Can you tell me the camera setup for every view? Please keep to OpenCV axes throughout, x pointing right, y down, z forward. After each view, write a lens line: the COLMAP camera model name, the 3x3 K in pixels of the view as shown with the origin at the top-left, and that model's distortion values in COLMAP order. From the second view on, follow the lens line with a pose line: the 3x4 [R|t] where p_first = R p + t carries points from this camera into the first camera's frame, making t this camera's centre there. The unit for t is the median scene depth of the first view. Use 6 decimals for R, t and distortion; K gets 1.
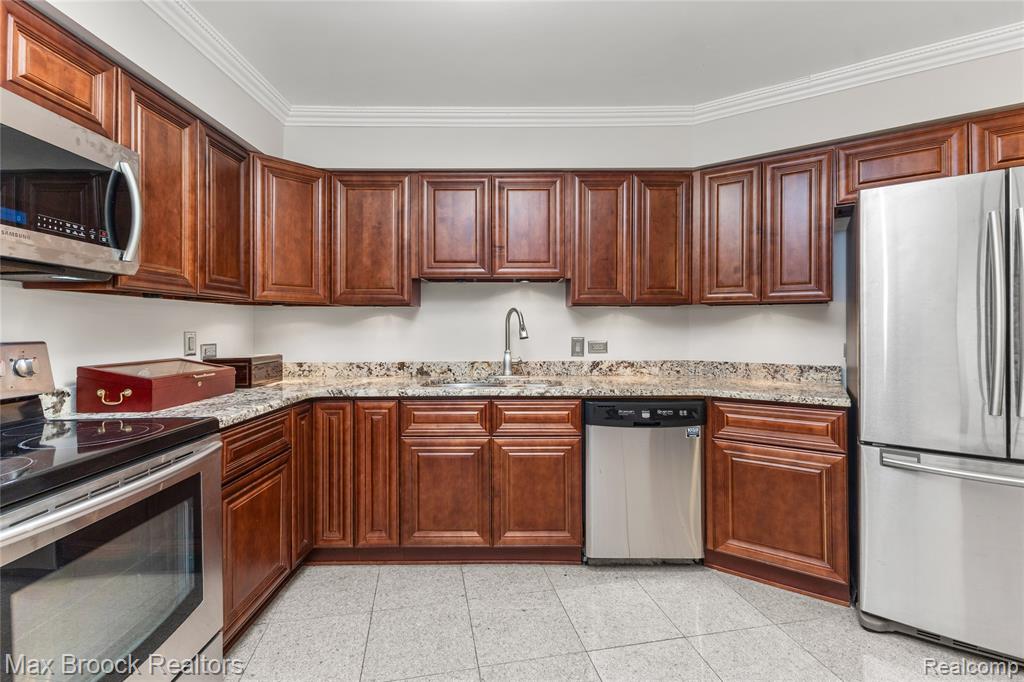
lens RADIAL K [[446.9, 0, 507.0], [0, 446.9, 325.2], [0, 0, 1]] dist [0.014148, -0.003148]
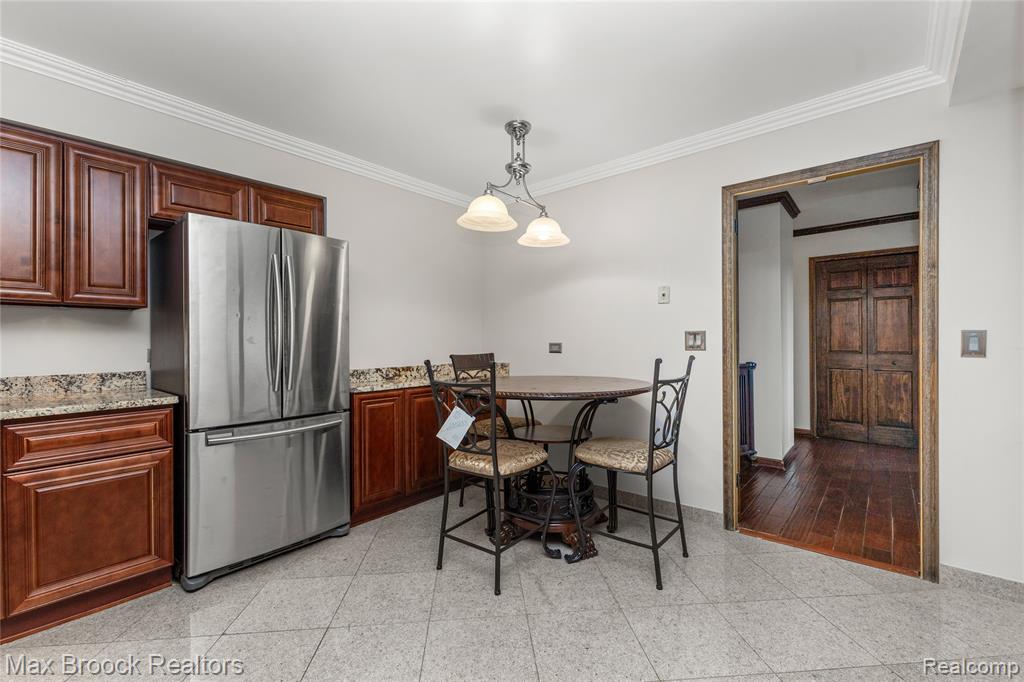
lens RADIAL K [[446.9, 0, 517.2], [0, 446.9, 335.8], [0, 0, 1]] dist [0.014148, -0.003148]
pose [[0.103485, 0.008643, 0.994593, -0.224195], [0.002424, 0.999957, -0.008942, 0.022579], [-0.994628, 0.003336, 0.103459, 0.039118]]
